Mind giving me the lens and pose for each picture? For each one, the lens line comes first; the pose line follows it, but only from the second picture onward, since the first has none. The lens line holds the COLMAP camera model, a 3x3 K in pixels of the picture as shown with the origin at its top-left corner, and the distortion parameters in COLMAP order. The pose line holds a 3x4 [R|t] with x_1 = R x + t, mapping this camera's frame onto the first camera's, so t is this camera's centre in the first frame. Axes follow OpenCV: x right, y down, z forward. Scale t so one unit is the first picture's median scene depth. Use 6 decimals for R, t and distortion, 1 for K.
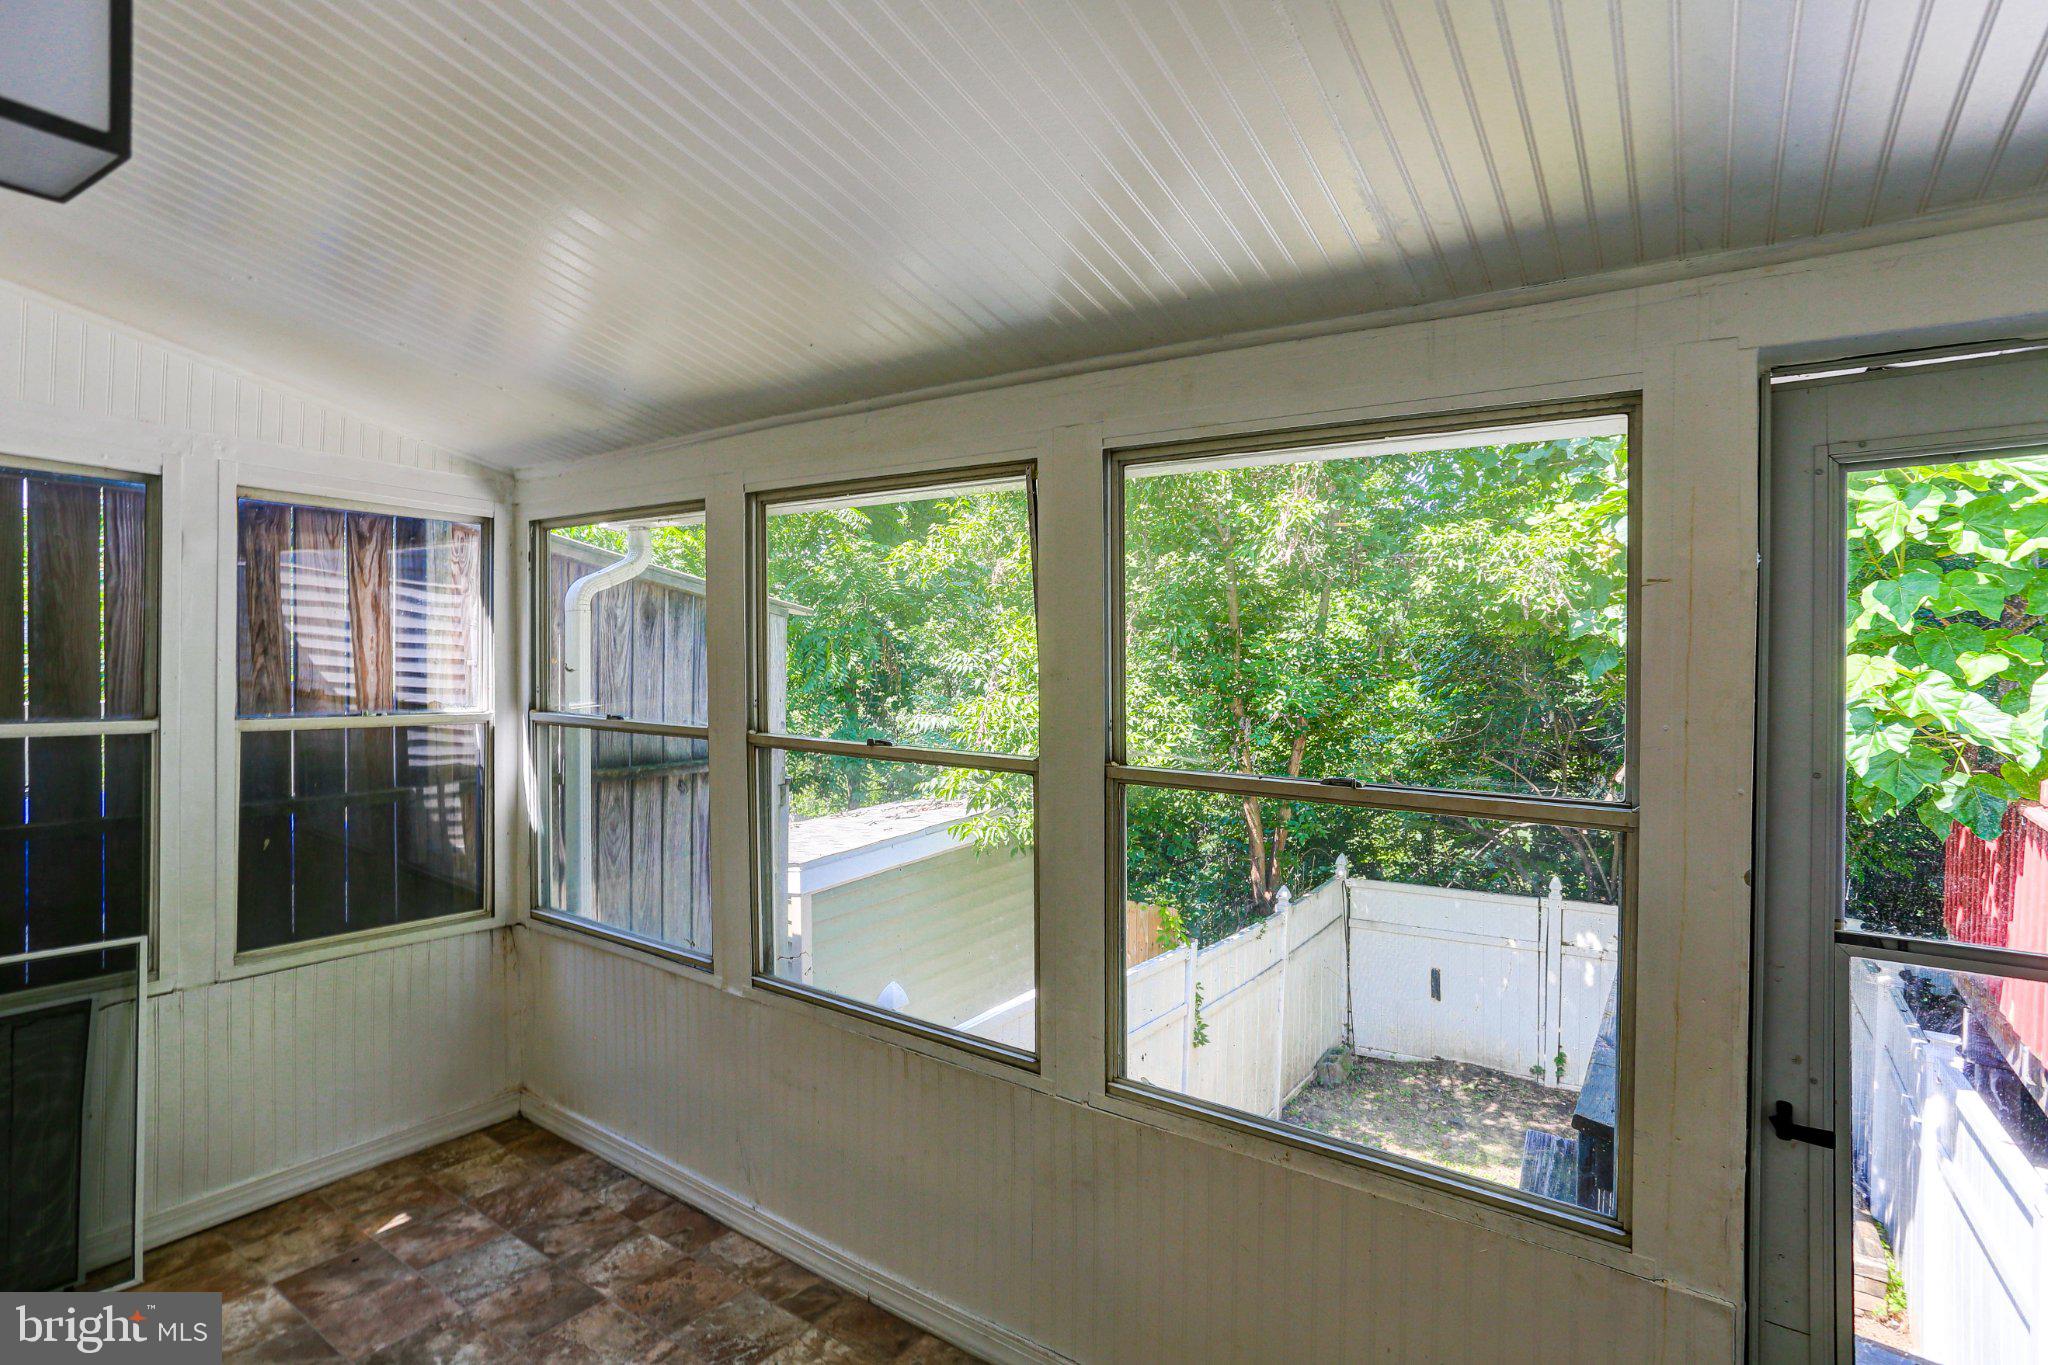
lens RADIAL K [[992.2, 0, 965.4], [0, 992.2, 655.6], [0, 0, 1]] dist [-0.061540, 0.026711]
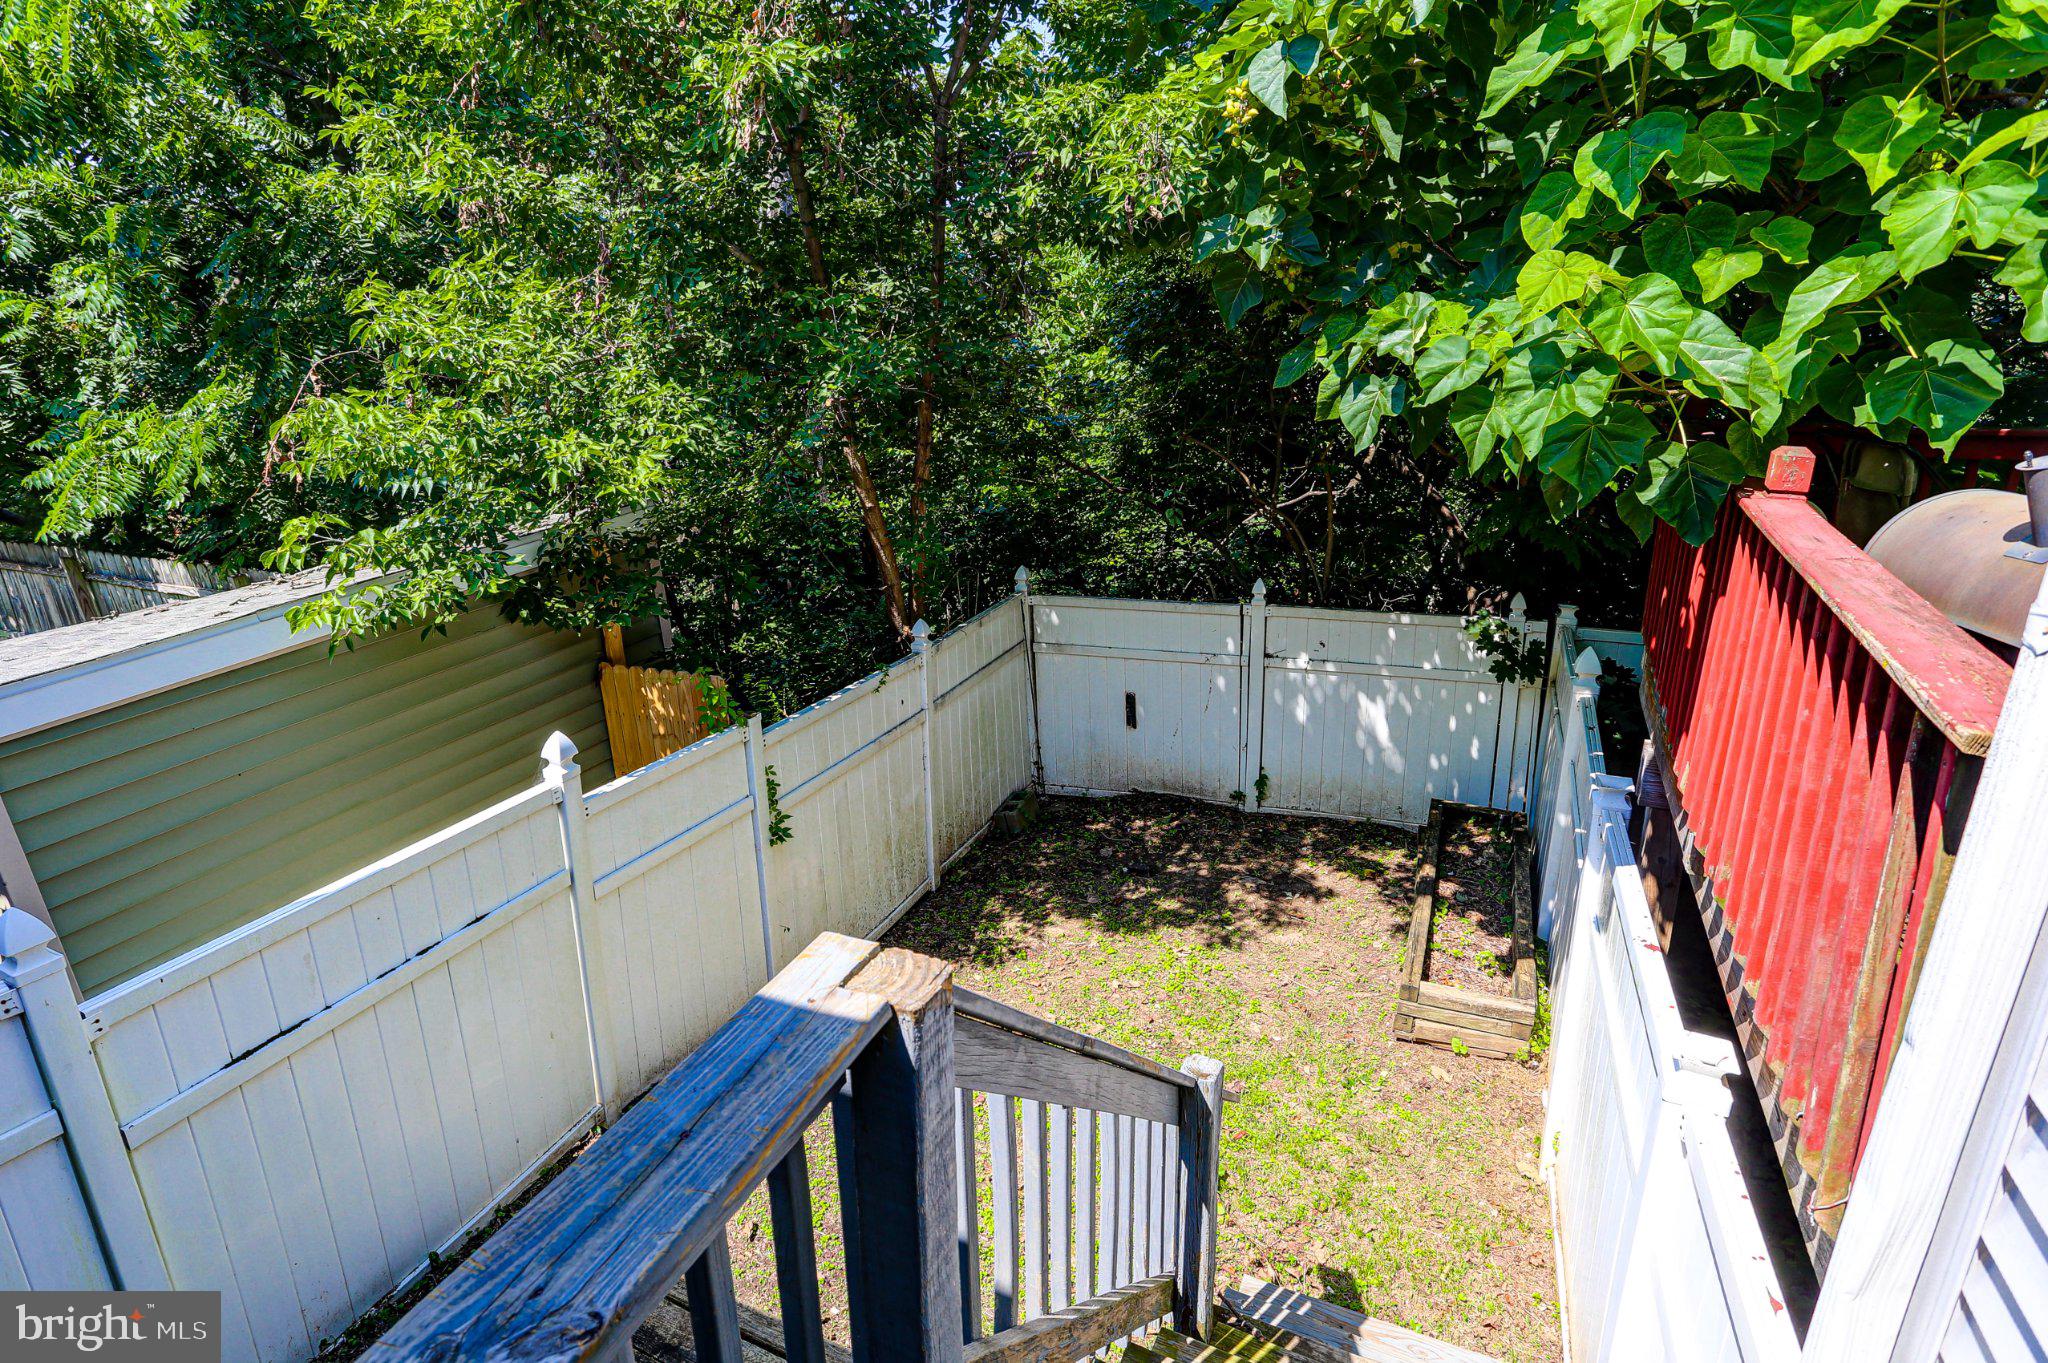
lens RADIAL K [[985.3, 0, 1016.5], [0, 985.3, 609.0], [0, 0, 1]] dist [-0.042762, 0.024931]
pose [[0.981091, -0.089984, 0.171358, 0.247896], [0.042667, 0.964124, 0.262002, 0.020692], [-0.188787, -0.249736, 0.949732, 0.223293]]
